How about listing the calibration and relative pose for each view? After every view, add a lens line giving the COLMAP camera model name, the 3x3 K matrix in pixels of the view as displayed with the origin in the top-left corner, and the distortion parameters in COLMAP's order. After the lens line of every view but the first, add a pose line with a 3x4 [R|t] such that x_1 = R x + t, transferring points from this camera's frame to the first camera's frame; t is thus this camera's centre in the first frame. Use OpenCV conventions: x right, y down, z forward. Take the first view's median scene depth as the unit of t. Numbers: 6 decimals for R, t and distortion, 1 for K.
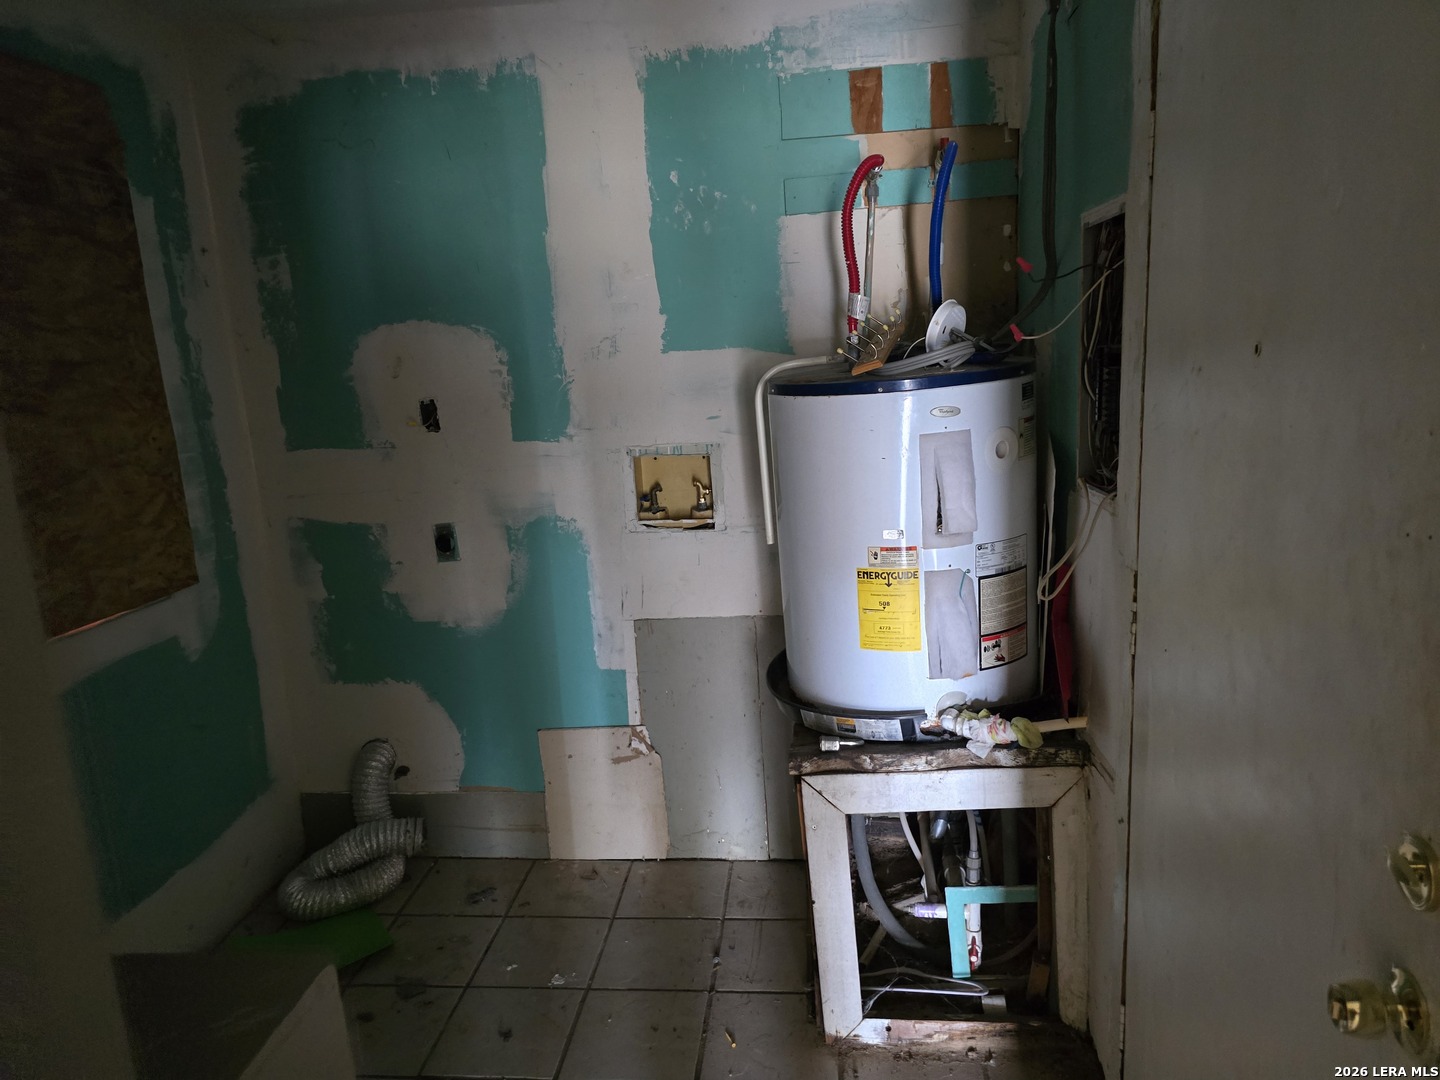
lens RADIAL K [[973.7, 0, 731.6], [0, 973.7, 543.7], [0, 0, 1]] dist [0.065904, -0.063568]
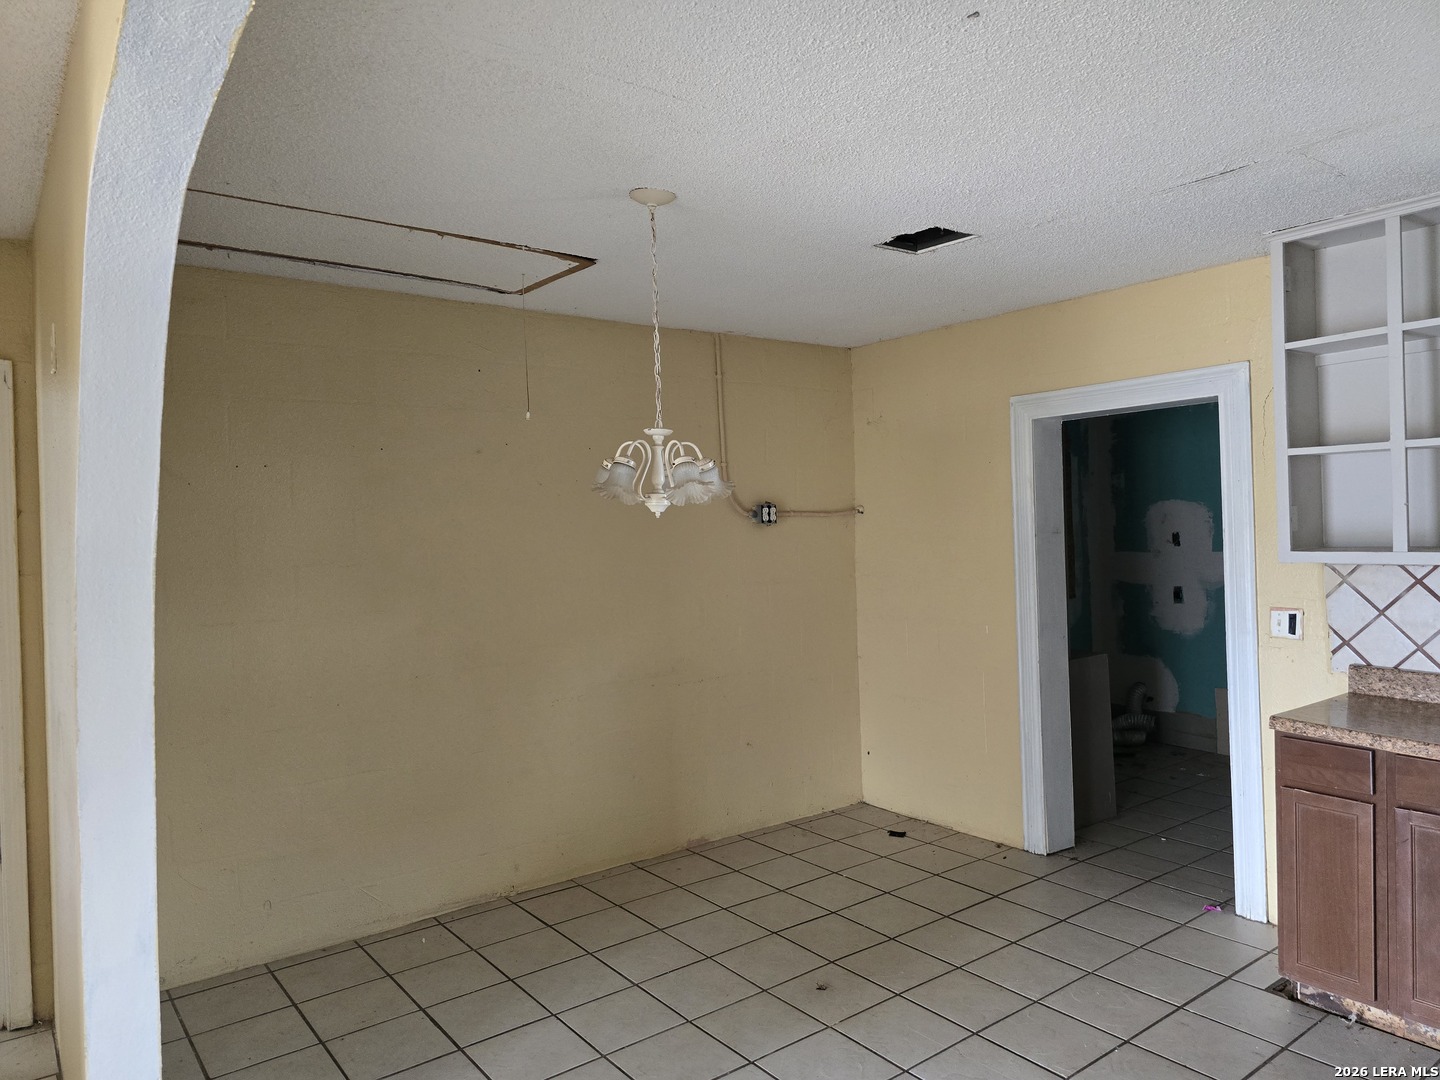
lens RADIAL K [[973.7, 0, 726.7], [0, 973.7, 537.4], [0, 0, 1]] dist [0.065904, -0.063568]
pose [[0.693990, 0.041505, -0.718787, 0.620028], [-0.146855, 0.985509, -0.084882, 0.216393], [0.704849, 0.164465, 0.690029, -1.343265]]
